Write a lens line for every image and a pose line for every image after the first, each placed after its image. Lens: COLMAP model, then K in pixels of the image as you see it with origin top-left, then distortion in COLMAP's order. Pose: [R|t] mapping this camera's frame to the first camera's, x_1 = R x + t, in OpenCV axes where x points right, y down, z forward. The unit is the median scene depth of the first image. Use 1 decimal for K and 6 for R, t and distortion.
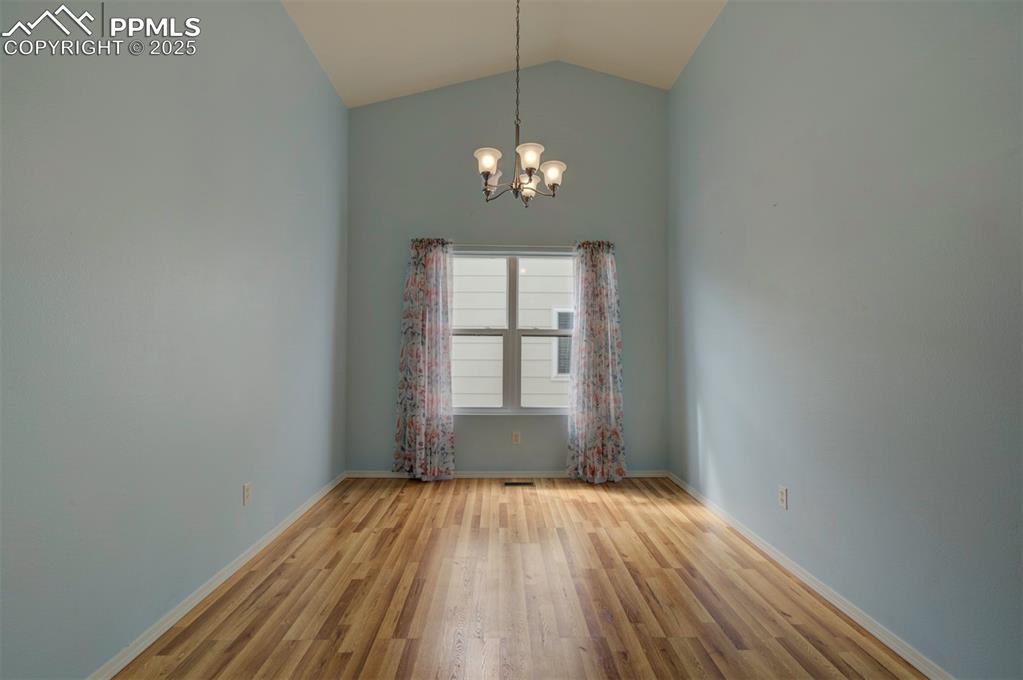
lens RADIAL K [[465.2, 0, 509.8], [0, 465.2, 341.3], [0, 0, 1]] dist [-0.001839, 0.000223]
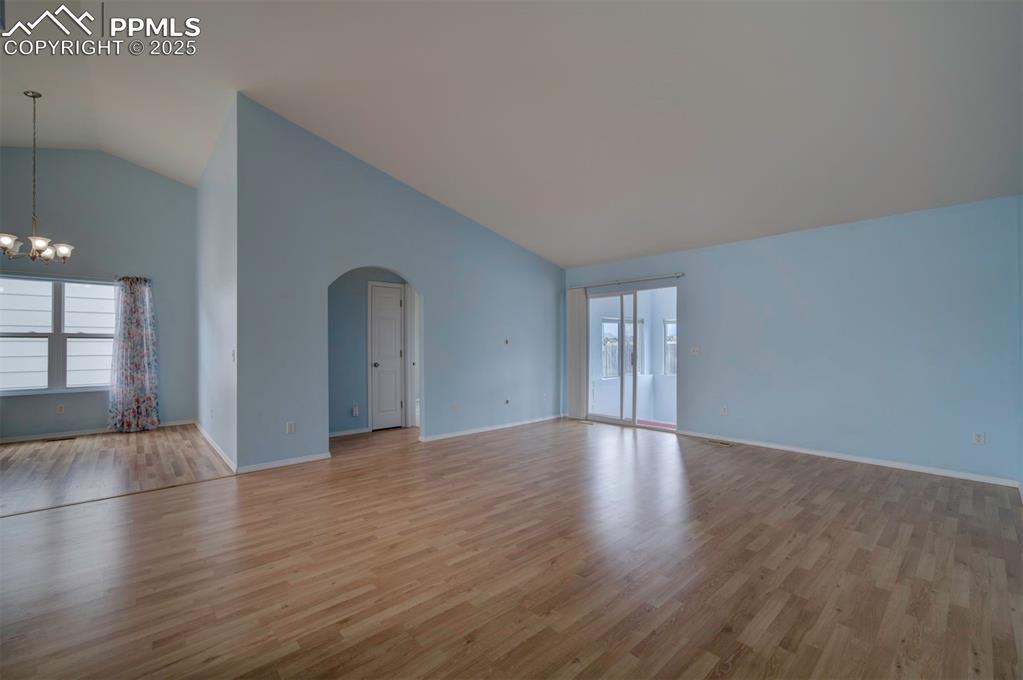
lens RADIAL K [[424.7, 0, 508.7], [0, 424.7, 338.6], [0, 0, 1]] dist [0.000298, -0.000141]
pose [[0.766755, 0.001096, 0.641938, 0.235653], [-0.003628, 0.999990, 0.002626, -0.018146], [-0.641929, -0.004342, 0.766752, -0.903227]]
